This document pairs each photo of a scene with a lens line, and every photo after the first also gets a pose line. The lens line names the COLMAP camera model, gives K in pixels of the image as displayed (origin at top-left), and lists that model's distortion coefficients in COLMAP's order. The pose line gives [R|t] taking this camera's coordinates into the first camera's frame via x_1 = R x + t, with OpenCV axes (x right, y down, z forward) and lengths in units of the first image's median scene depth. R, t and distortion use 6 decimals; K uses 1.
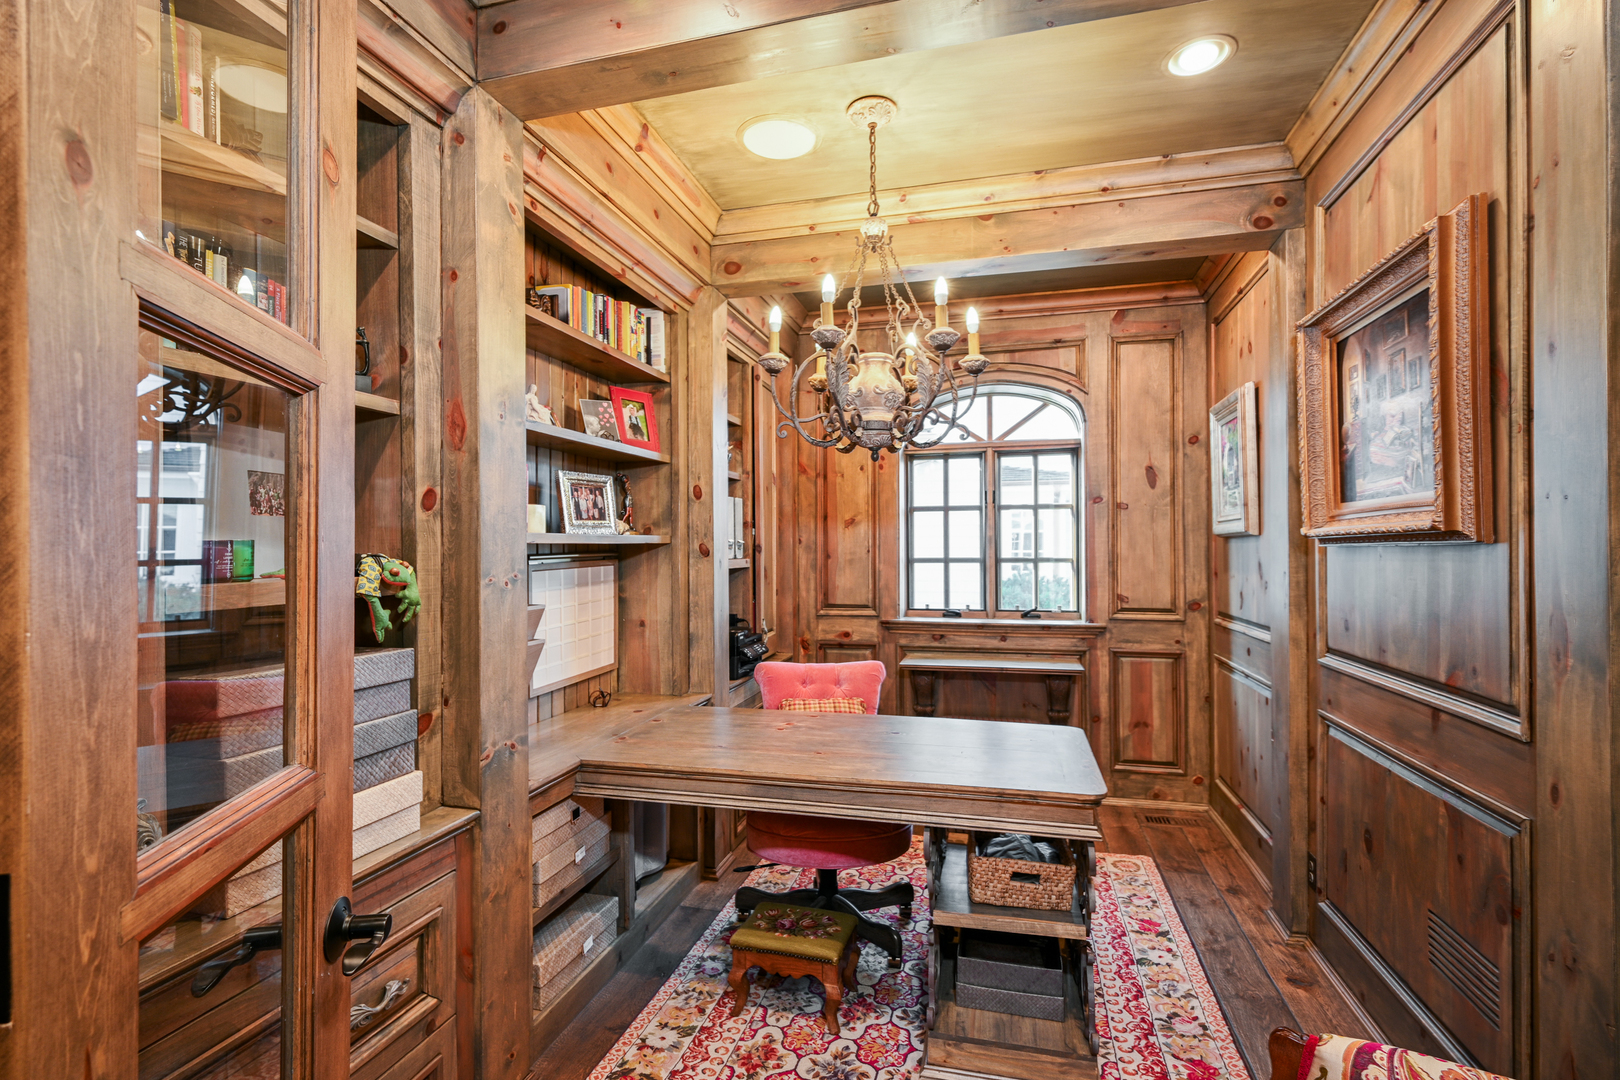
lens RADIAL K [[757.4, 0, 811.0], [0, 757.4, 540.1], [0, 0, 1]] dist [0.000918, 0.000383]
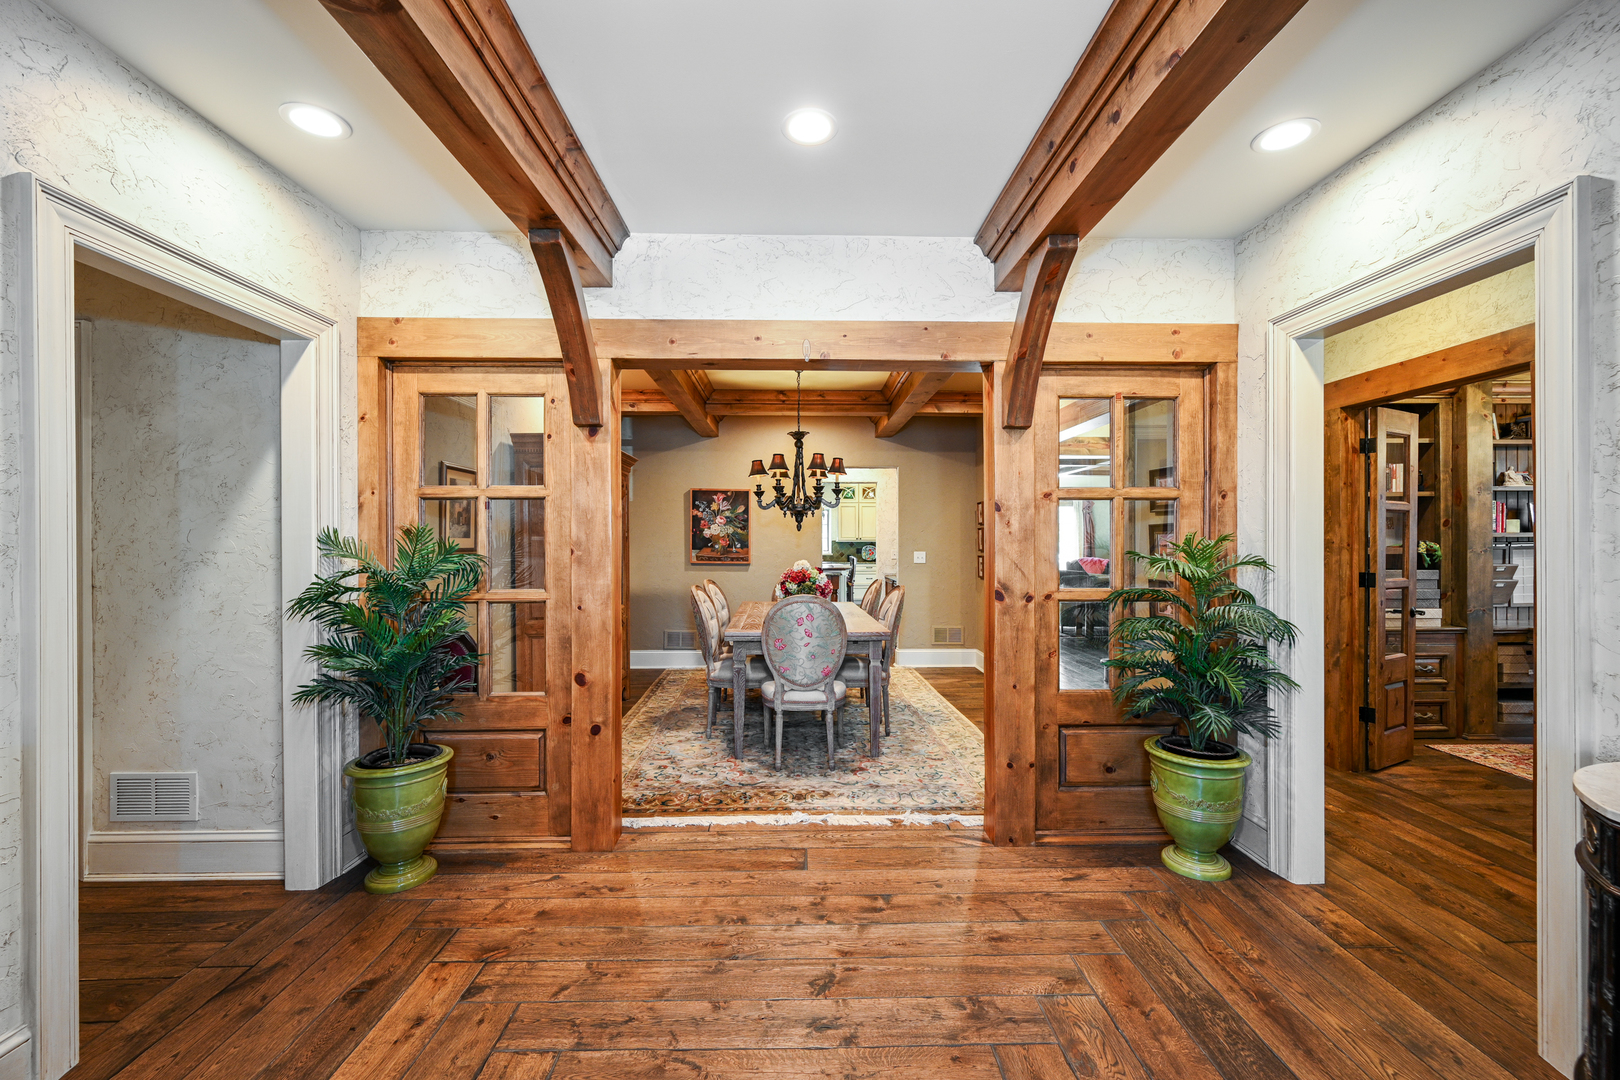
lens RADIAL K [[650.7, 0, 803.8], [0, 650.7, 542.1], [0, 0, 1]] dist [0.002672, 0.000101]
pose [[0.271703, 0.009968, -0.962330, 1.323979], [0.007526, 0.999894, 0.012482, -0.029498], [0.962352, -0.010634, 0.271599, -2.206707]]
